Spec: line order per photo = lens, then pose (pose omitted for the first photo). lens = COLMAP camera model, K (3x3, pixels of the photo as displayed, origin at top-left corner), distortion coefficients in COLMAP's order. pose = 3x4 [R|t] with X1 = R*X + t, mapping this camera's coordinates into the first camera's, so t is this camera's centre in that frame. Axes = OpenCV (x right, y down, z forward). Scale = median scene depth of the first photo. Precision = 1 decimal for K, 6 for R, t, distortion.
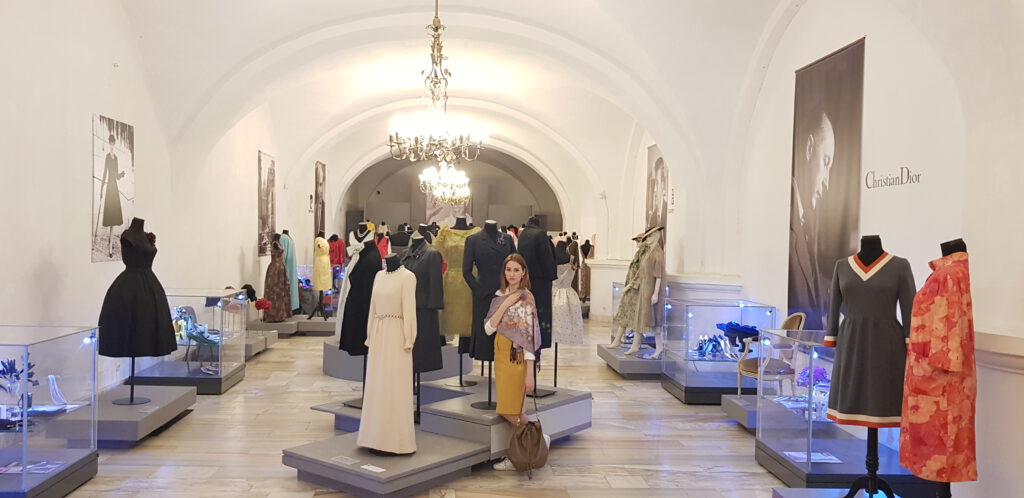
lens RADIAL K [[782.8, 0, 511.9], [0, 782.8, 261.8], [0, 0, 1]] dist [0.076127, -0.123026]
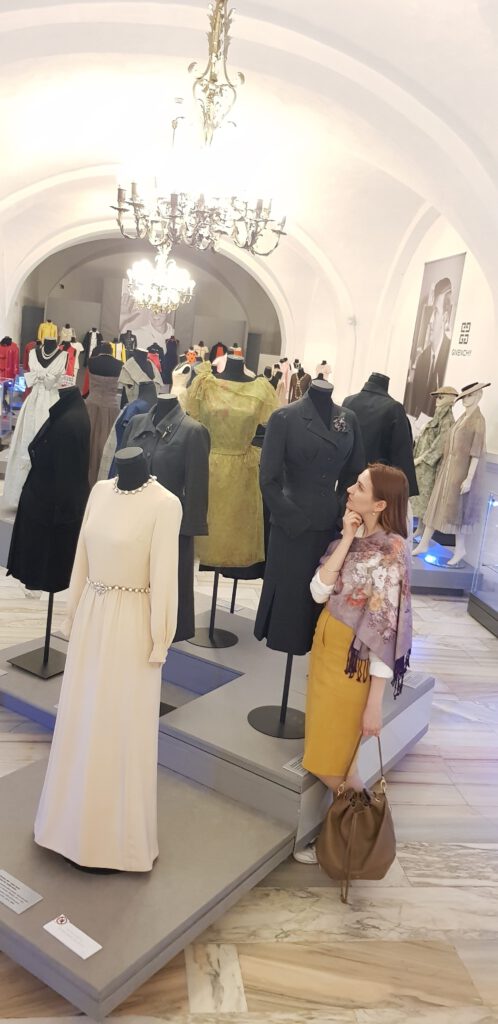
lens RADIAL K [[788.2, 0, 249.0], [0, 788.2, 512.0], [0, 0, 1]] dist [0.070023, -0.145209]
pose [[0.993789, 0.073890, 0.083210, -0.090277], [-0.087065, 0.981959, 0.167856, -0.042398], [-0.069306, -0.174058, 0.982293, 0.405383]]
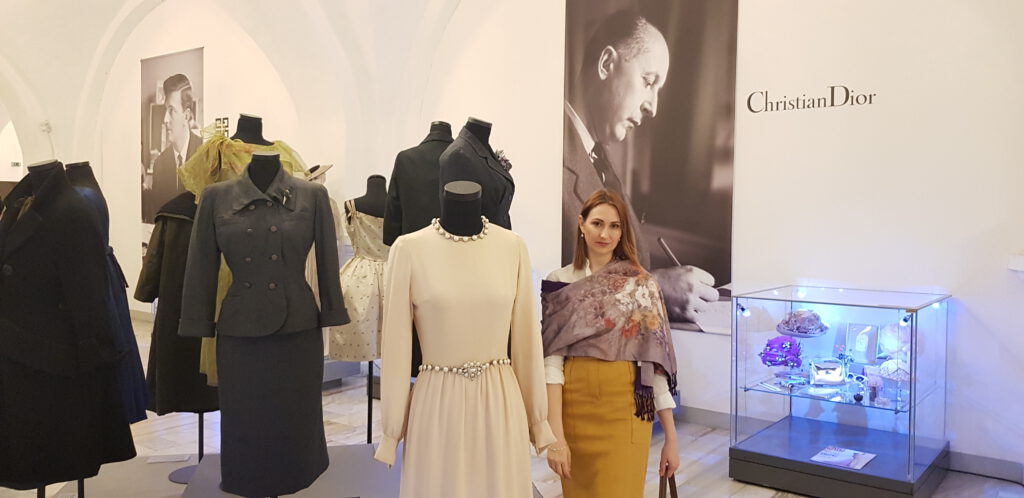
lens RADIAL K [[788.9, 0, 511.6], [0, 788.9, 229.3], [0, 0, 1]] dist [0.065171, -0.090544]
pose [[0.666230, -0.040037, 0.744670, -0.285976], [0.033081, 0.999162, 0.024124, -0.000474], [-0.745012, 0.008562, 0.666996, 0.551626]]
